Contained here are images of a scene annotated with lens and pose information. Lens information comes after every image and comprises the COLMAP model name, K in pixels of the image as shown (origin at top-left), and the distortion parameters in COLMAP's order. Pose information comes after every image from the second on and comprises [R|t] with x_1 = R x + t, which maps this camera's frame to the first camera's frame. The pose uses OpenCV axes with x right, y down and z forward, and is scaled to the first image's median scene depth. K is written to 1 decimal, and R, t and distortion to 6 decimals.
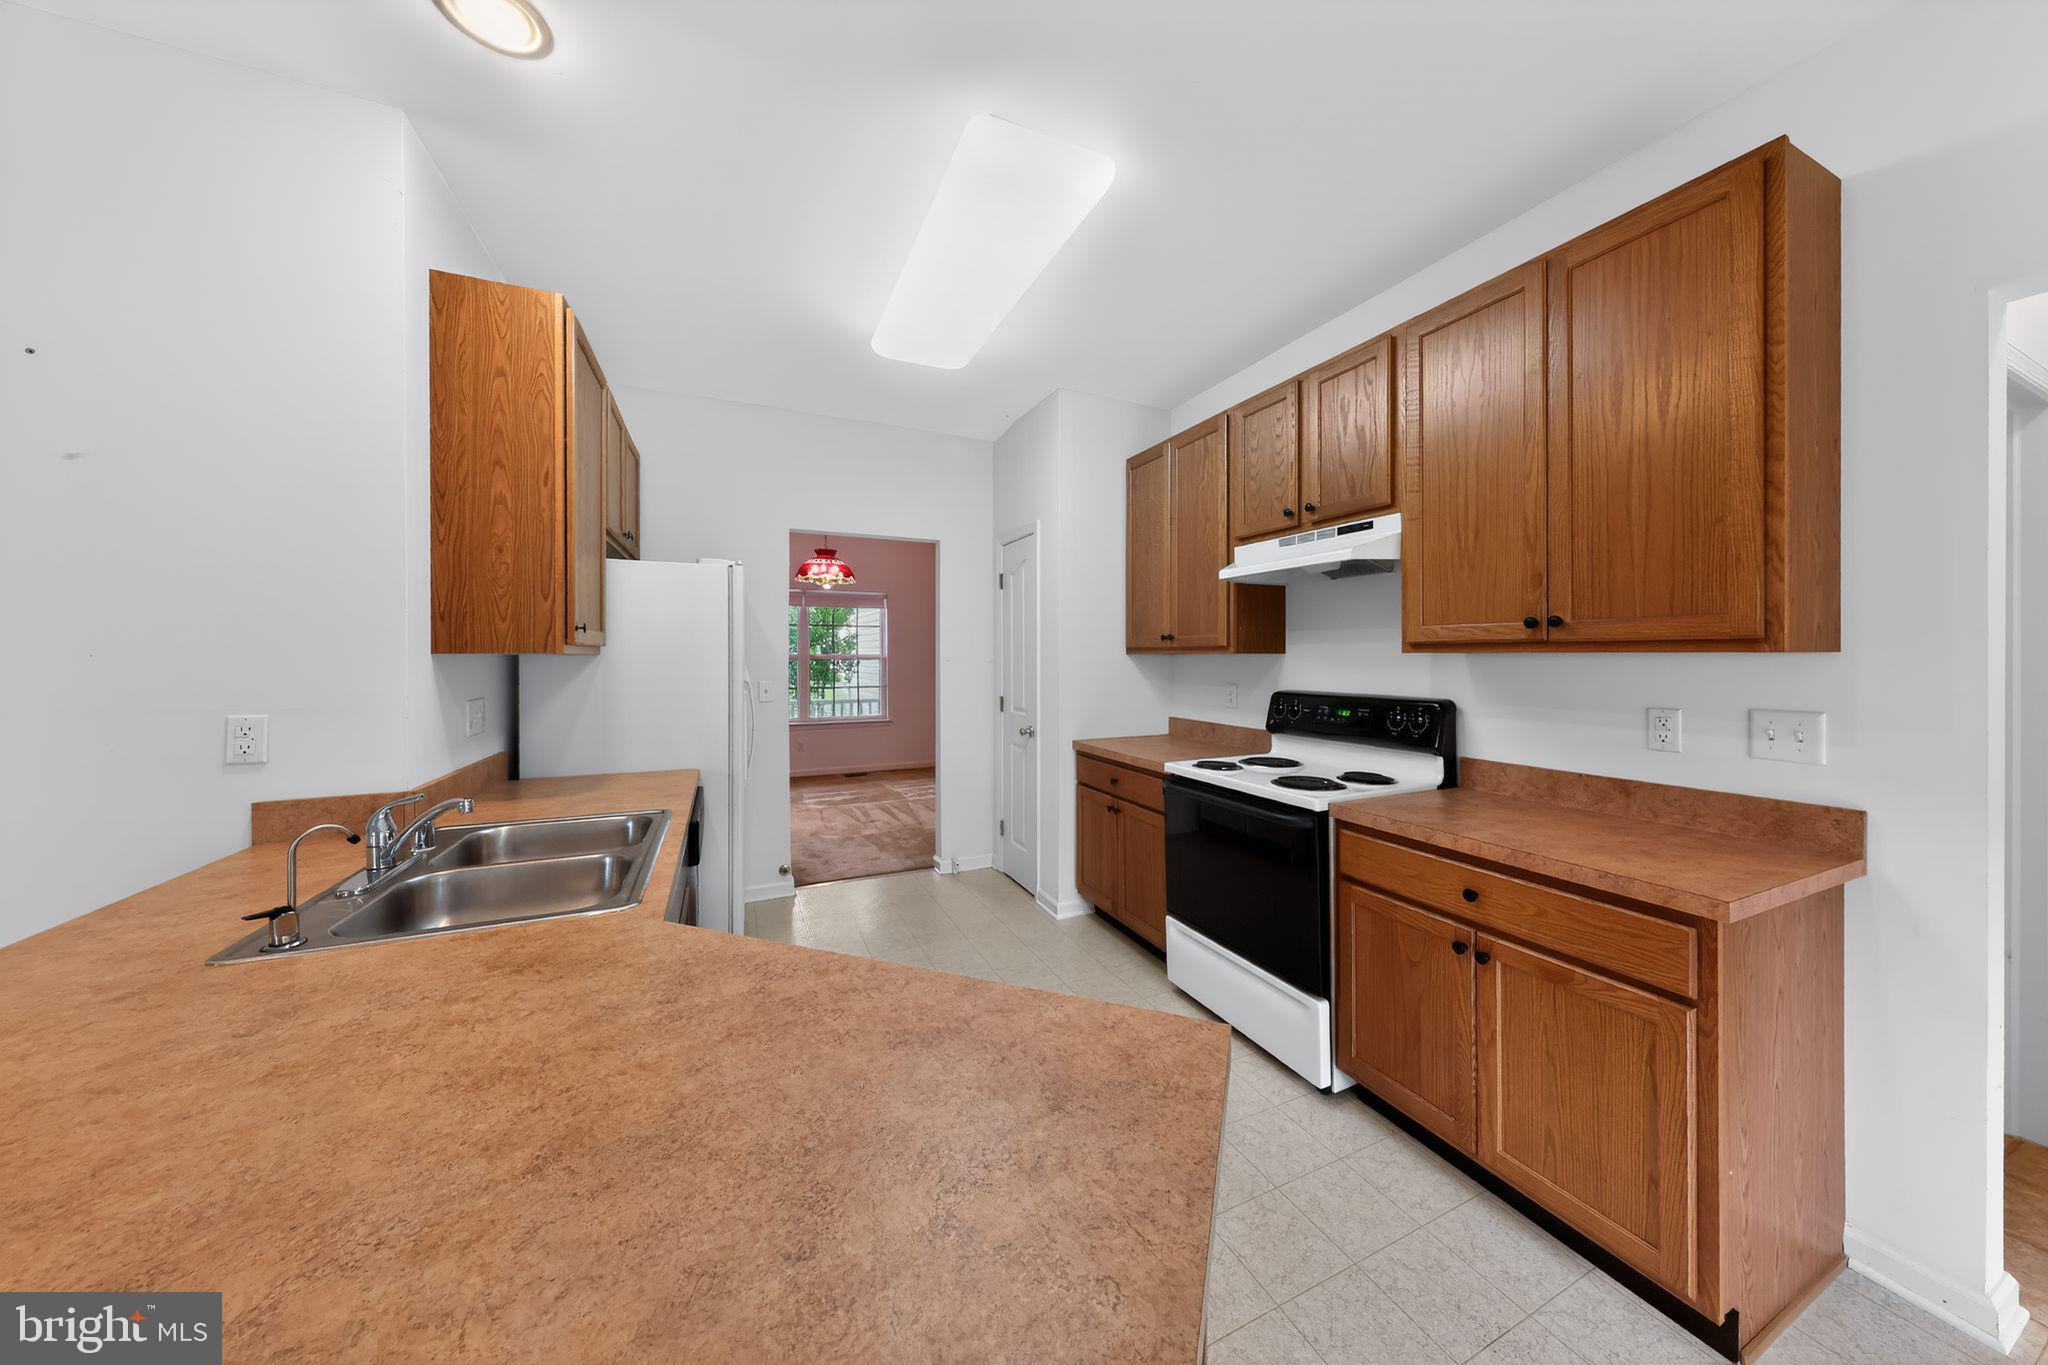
lens RADIAL K [[647.8, 0, 1029.7], [0, 647.8, 666.1], [0, 0, 1]] dist [0.000057, -0.000132]
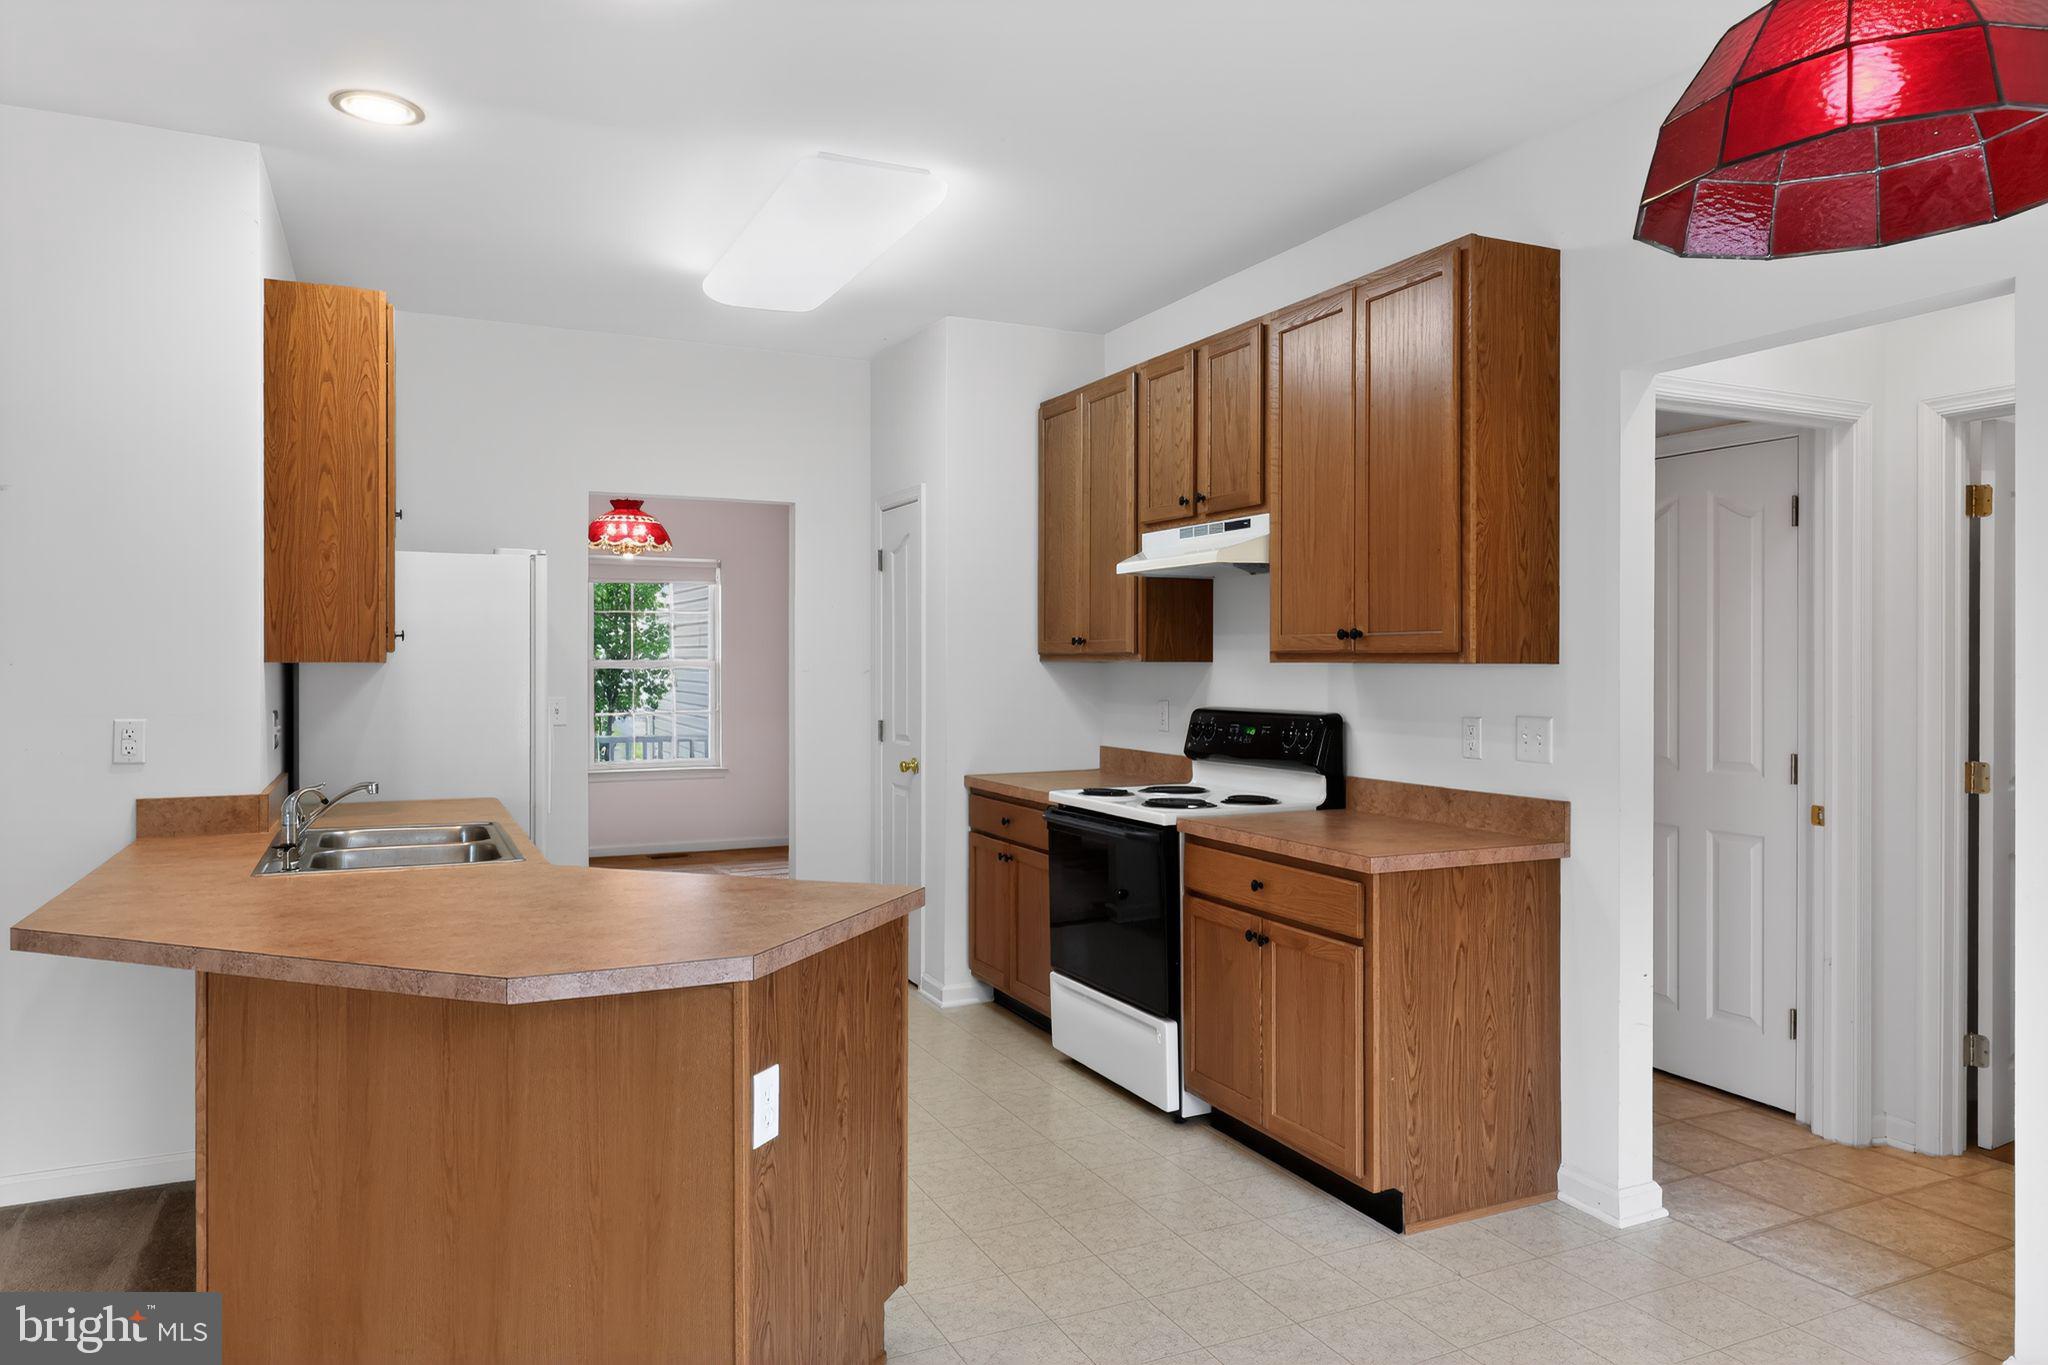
lens RADIAL K [[1350.5, 0, 1033.6], [0, 1350.5, 675.4], [0, 0, 1]] dist [0.006982, 0.002060]
pose [[0.999935, 0.001314, 0.011289, 0.193039], [-0.001266, 0.999990, -0.004235, 0.006457], [-0.011295, 0.004220, 0.999927, -0.883082]]
